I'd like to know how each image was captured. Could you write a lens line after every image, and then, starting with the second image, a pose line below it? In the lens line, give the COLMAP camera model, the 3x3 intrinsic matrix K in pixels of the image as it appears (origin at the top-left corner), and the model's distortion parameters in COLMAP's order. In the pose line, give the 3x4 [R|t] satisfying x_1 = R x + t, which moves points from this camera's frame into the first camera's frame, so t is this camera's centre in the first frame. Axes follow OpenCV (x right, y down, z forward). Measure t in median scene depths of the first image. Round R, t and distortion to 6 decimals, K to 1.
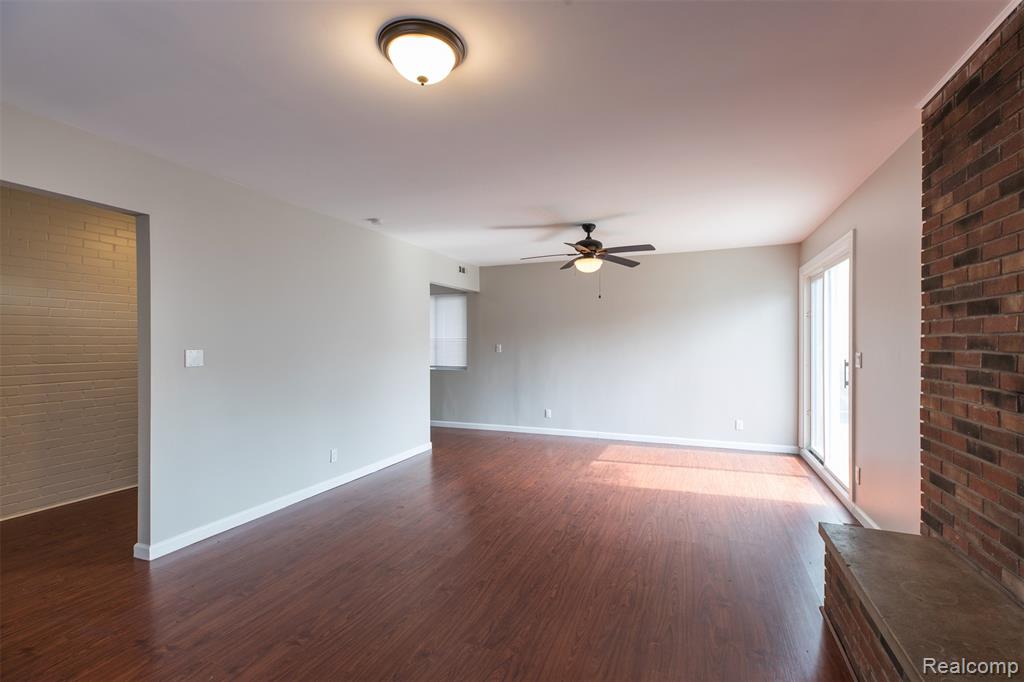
lens RADIAL K [[454.9, 0, 523.5], [0, 454.9, 344.0], [0, 0, 1]] dist [0.001844, 0.000580]
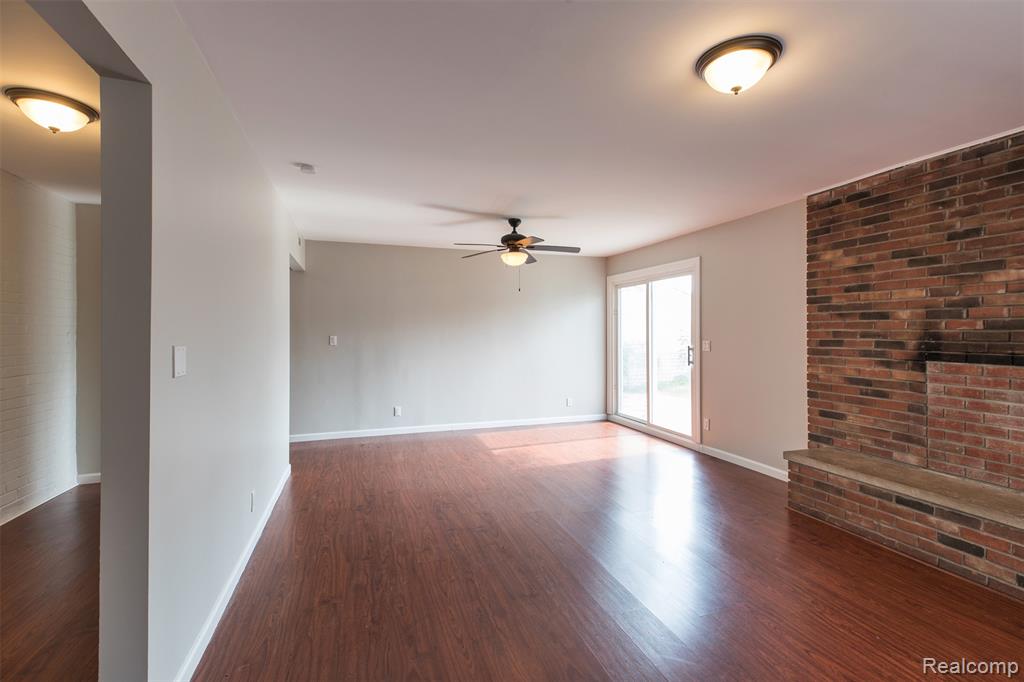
lens RADIAL K [[457.2, 0, 515.8], [0, 457.2, 329.7], [0, 0, 1]] dist [0.000677, 0.000207]
pose [[0.757545, 0.007035, 0.652745, -0.657967], [0.000042, 0.999941, -0.010825, -0.001417], [-0.652783, 0.008228, 0.757500, 0.267066]]
